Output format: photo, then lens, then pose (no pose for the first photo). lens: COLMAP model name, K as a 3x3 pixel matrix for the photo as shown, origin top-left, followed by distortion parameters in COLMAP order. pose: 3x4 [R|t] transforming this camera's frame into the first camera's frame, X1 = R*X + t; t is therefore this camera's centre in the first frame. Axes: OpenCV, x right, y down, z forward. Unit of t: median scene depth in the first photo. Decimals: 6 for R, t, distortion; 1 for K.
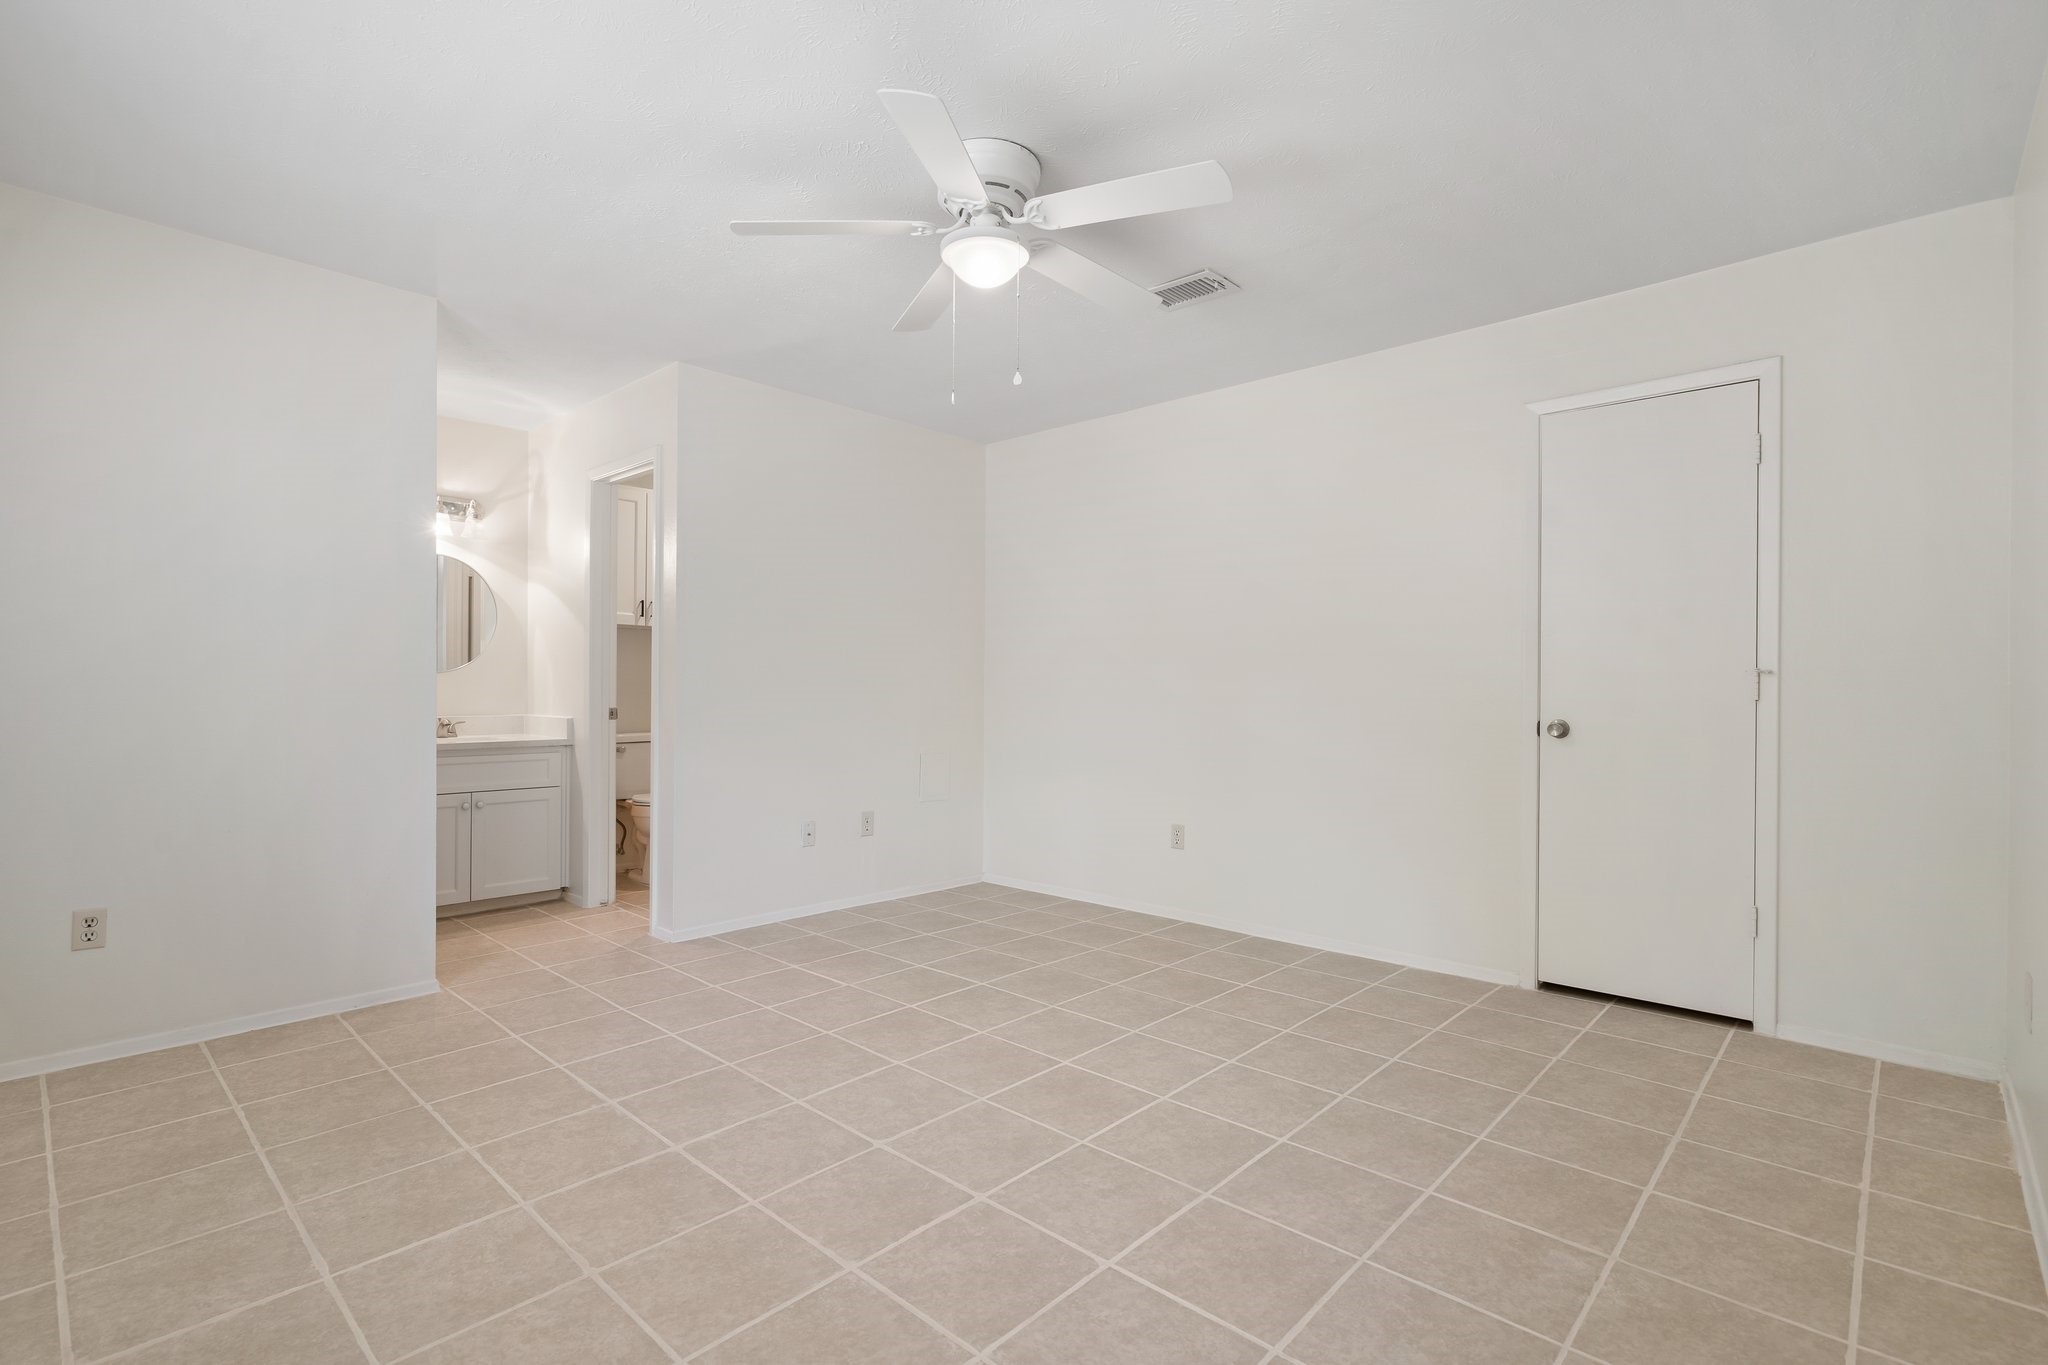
lens RADIAL K [[950.2, 0, 1007.0], [0, 950.2, 675.6], [0, 0, 1]] dist [-0.001913, 0.000285]
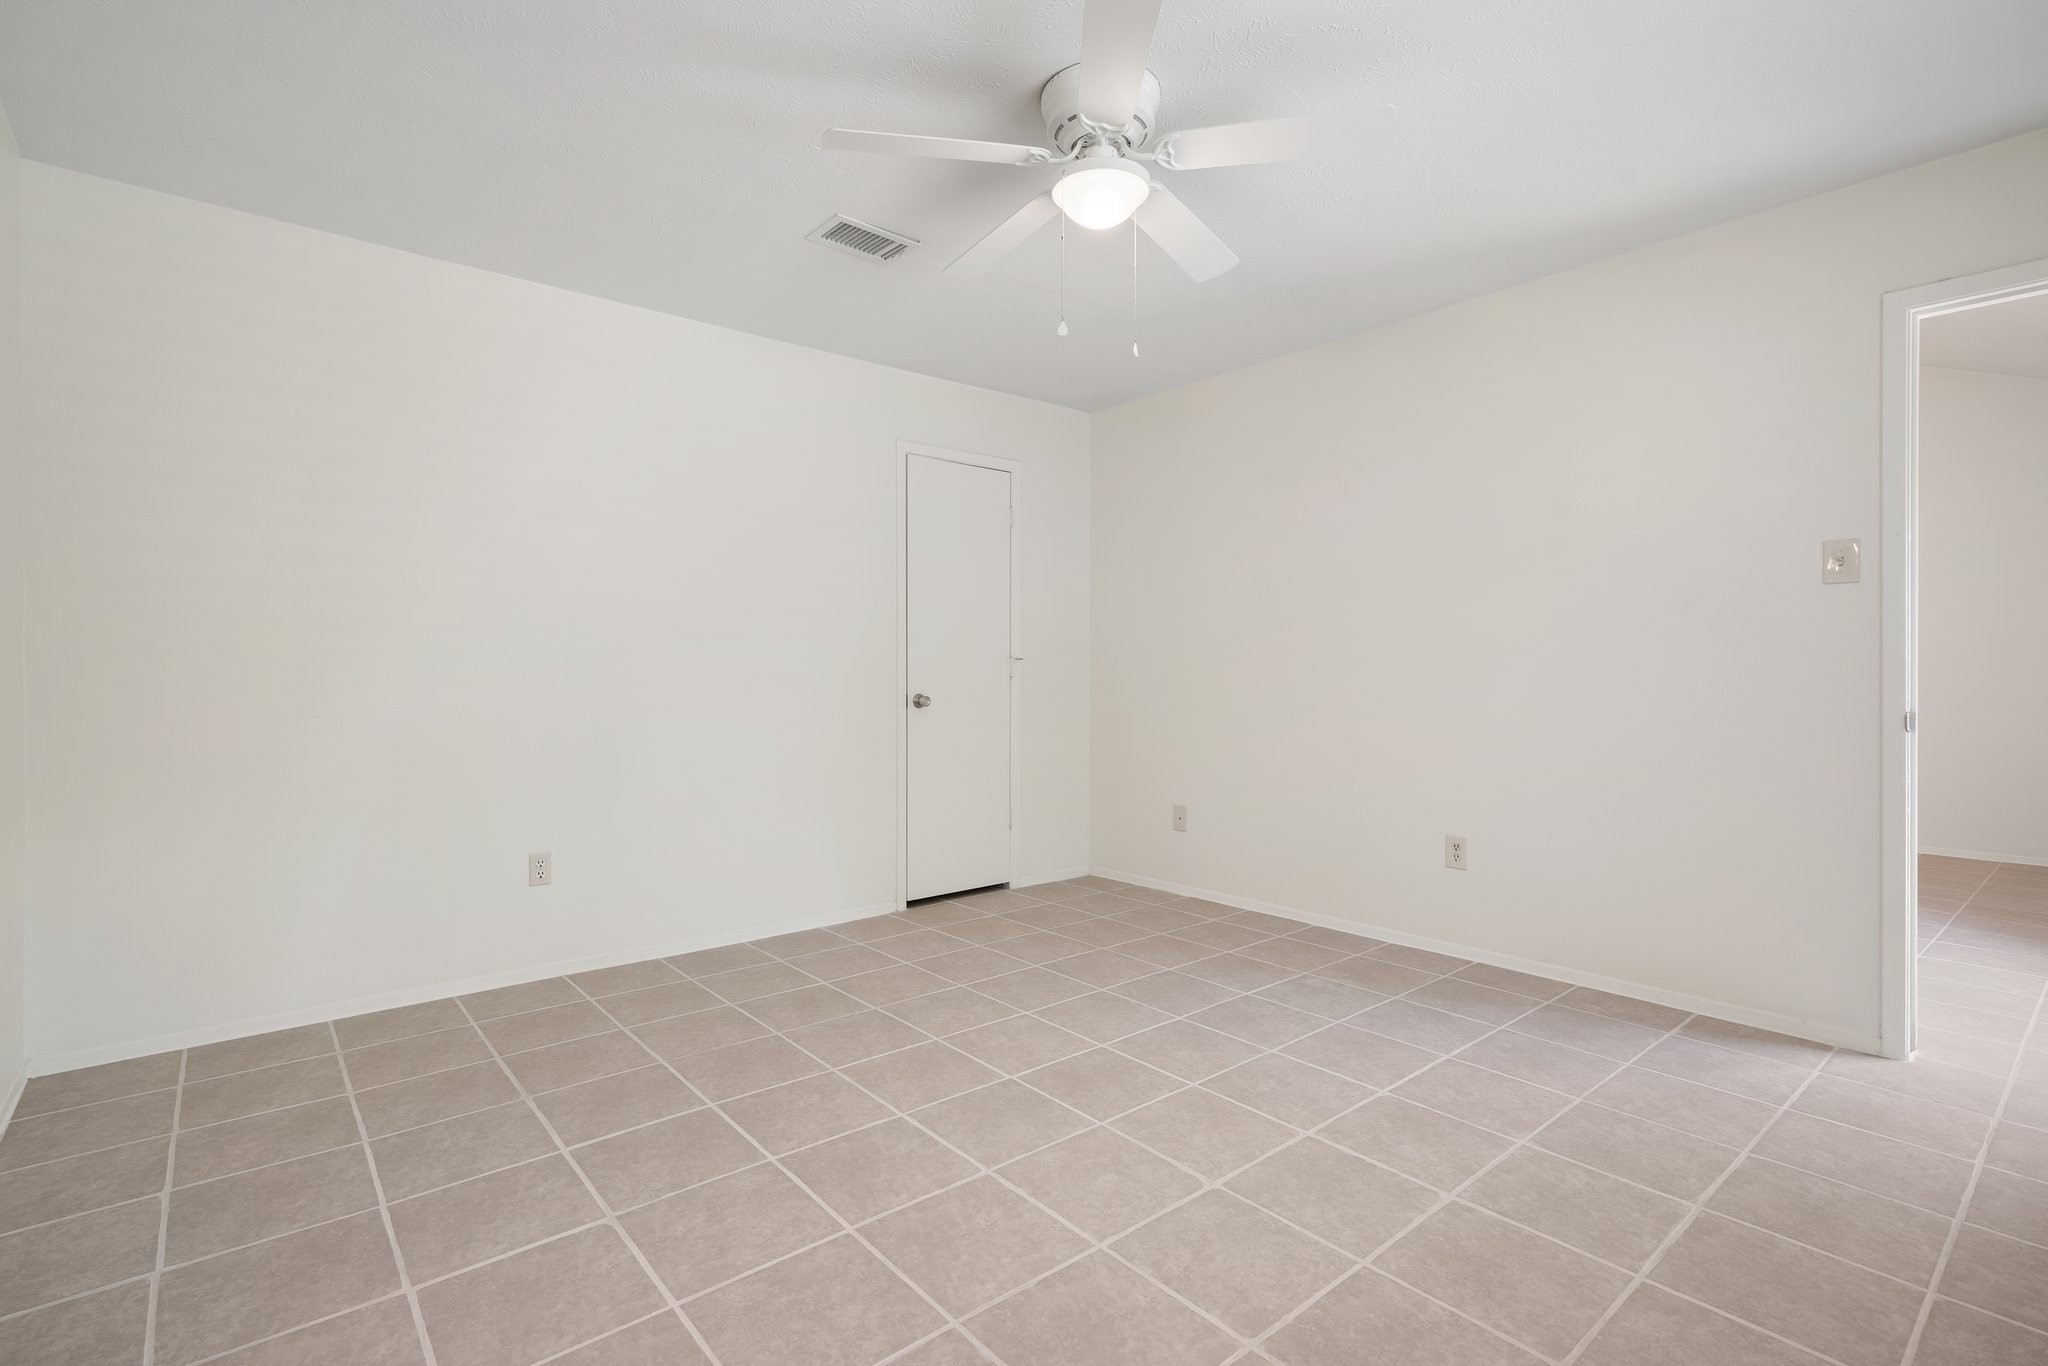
lens RADIAL K [[951.2, 0, 1013.7], [0, 951.2, 679.9], [0, 0, 1]] dist [-0.001128, 0.000524]
pose [[0.117788, -0.010985, 0.992978, -0.925526], [-0.011935, 0.999851, 0.012477, 0.012045], [-0.992967, -0.013321, 0.117640, 0.974372]]
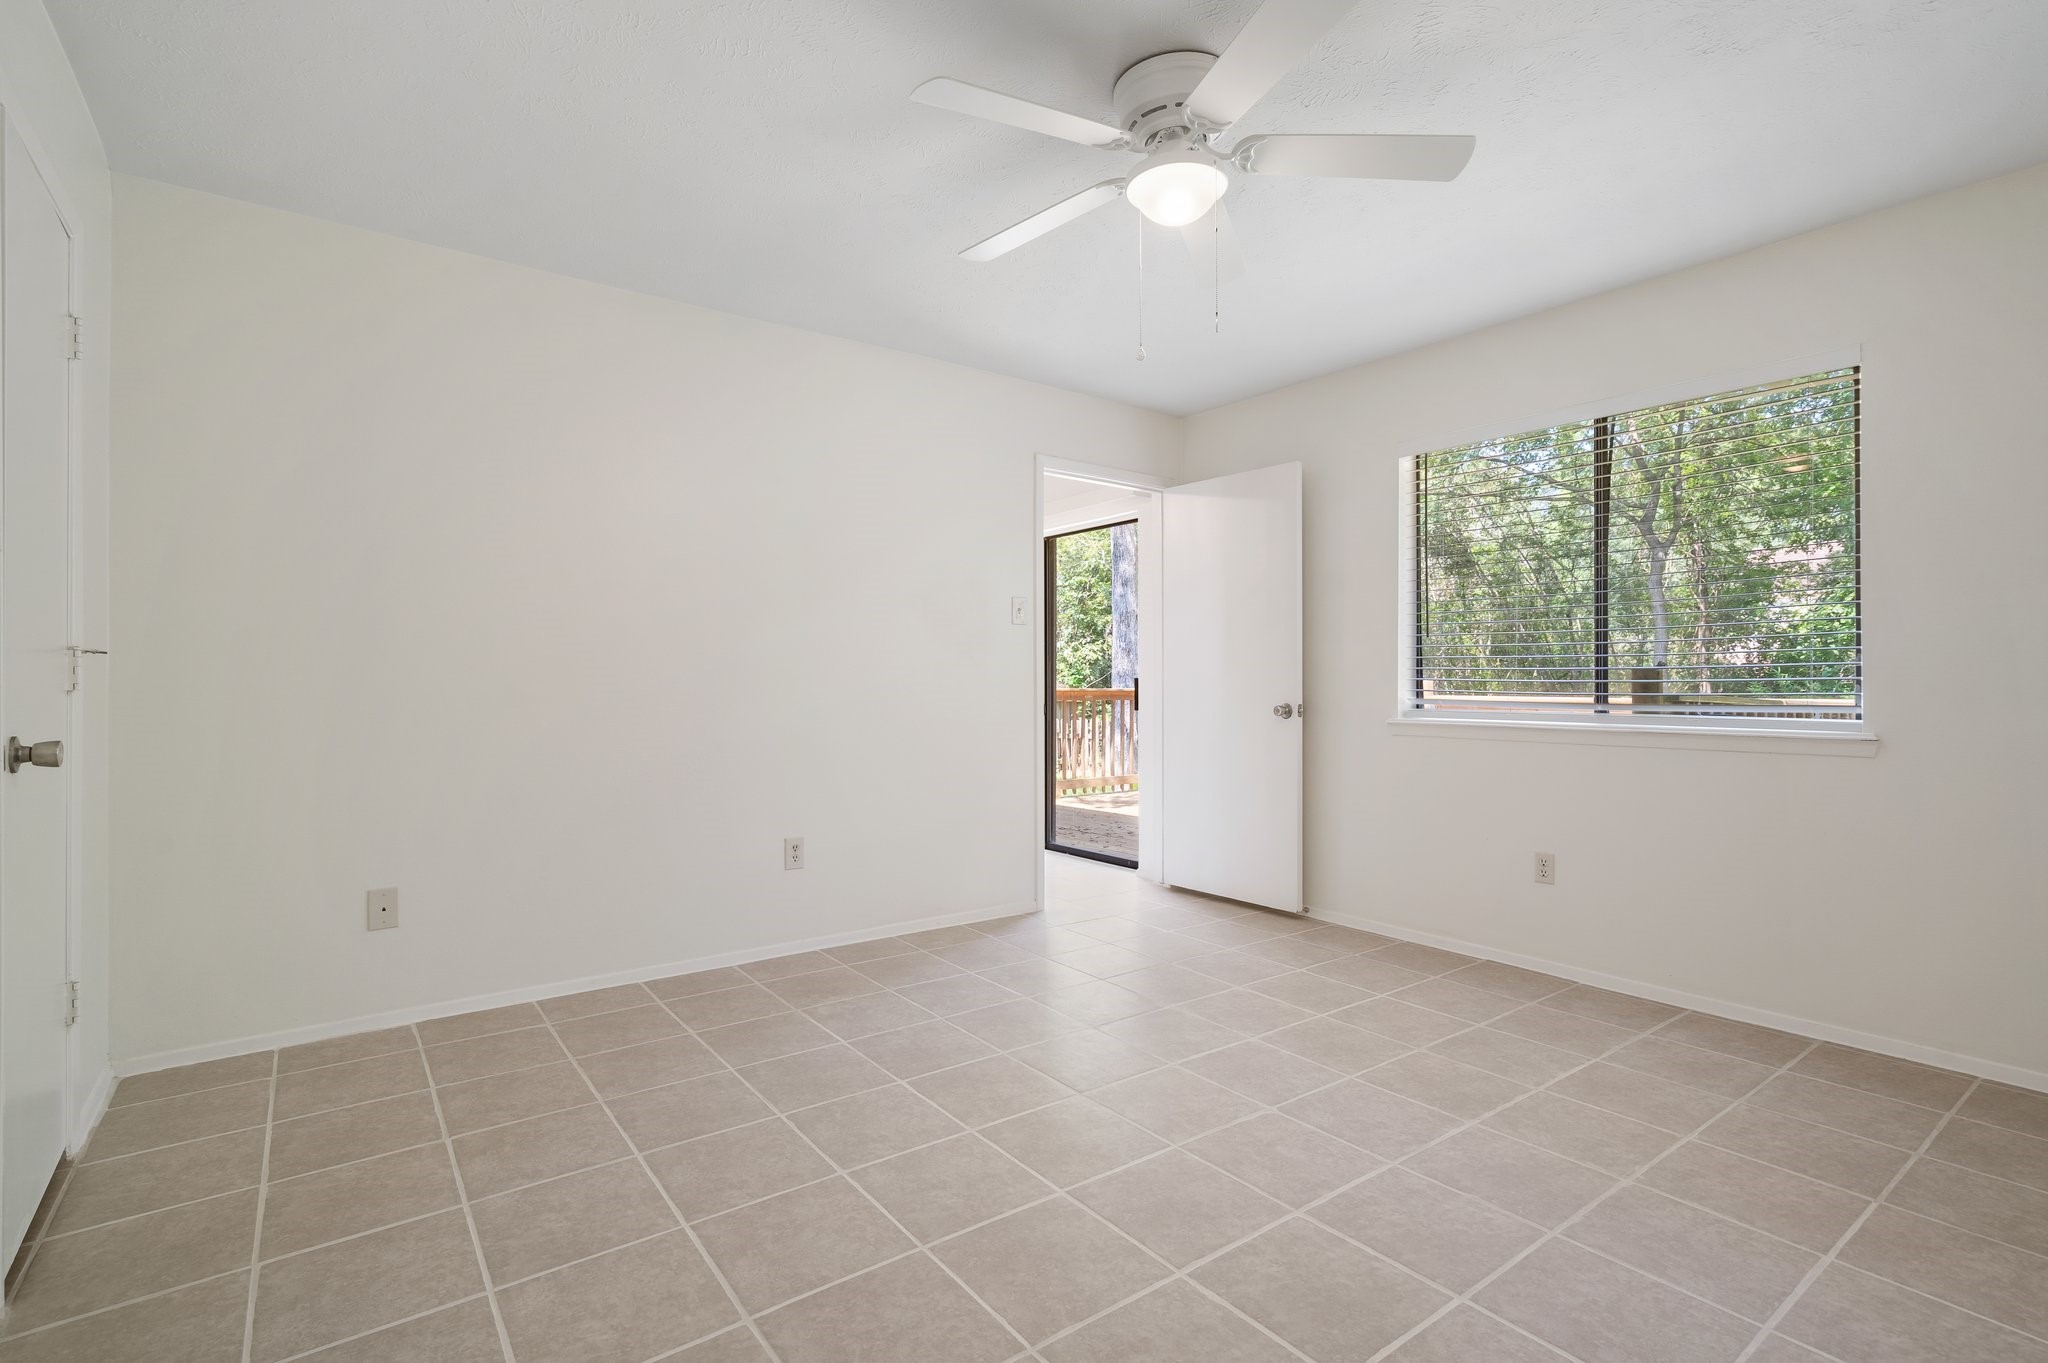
lens RADIAL K [[951.2, 0, 1013.7], [0, 951.2, 678.4], [0, 0, 1]] dist [-0.001128, 0.000524]
pose [[-0.984362, -0.005835, 0.176063, -0.031292], [-0.008524, 0.999858, -0.014518, 0.026188], [-0.175953, -0.015791, -0.984272, 1.886676]]
